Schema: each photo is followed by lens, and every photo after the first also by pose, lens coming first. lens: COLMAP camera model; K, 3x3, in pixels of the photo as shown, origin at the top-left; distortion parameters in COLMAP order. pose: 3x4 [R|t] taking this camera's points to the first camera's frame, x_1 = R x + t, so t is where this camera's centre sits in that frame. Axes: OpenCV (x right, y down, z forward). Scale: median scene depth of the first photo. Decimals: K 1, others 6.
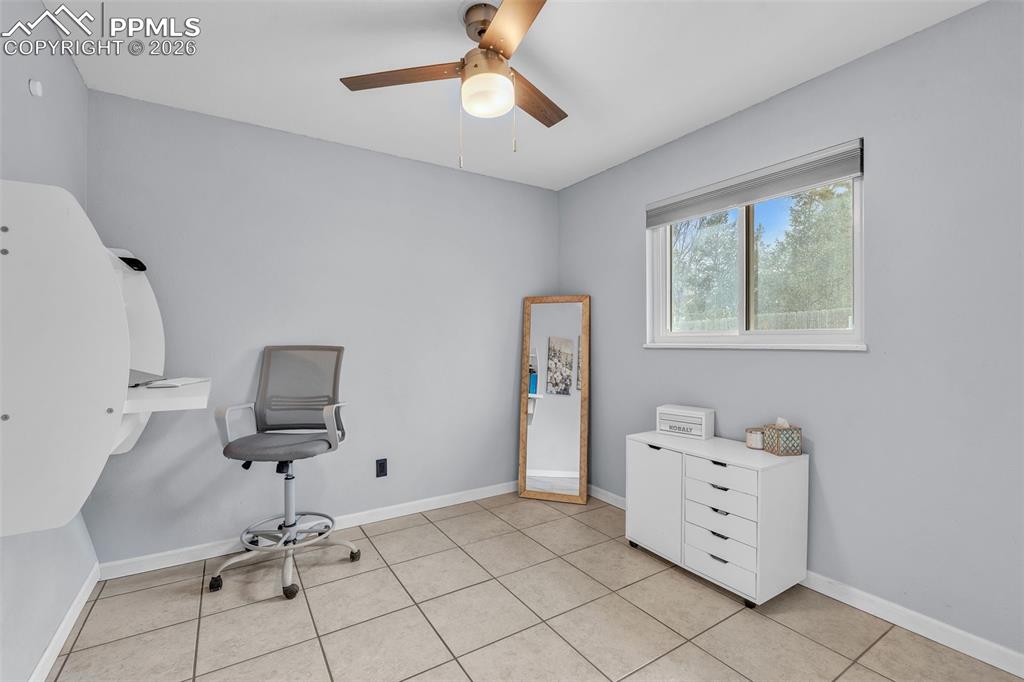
lens RADIAL K [[455.8, 0, 511.4], [0, 455.8, 341.6], [0, 0, 1]] dist [0.000197, 0.000326]
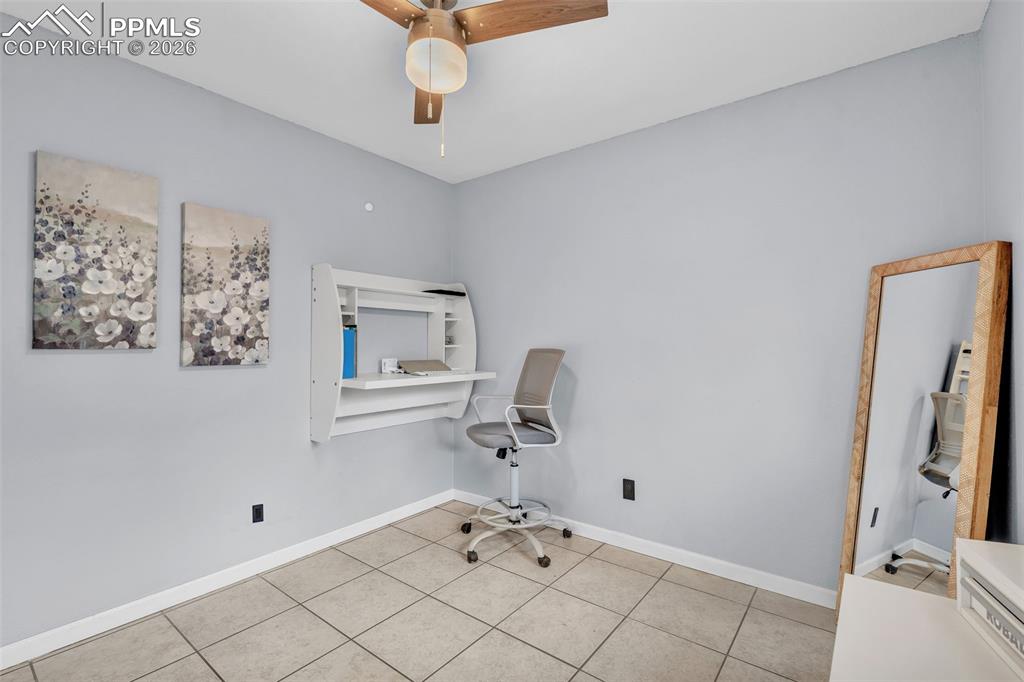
lens RADIAL K [[455.8, 0, 513.4], [0, 455.8, 341.2], [0, 0, 1]] dist [0.000197, 0.000326]
pose [[0.338809, -0.007432, -0.940826, 0.486369], [-0.006952, 0.999922, -0.010402, 0.001884], [0.940829, 0.010065, 0.338731, 0.509651]]
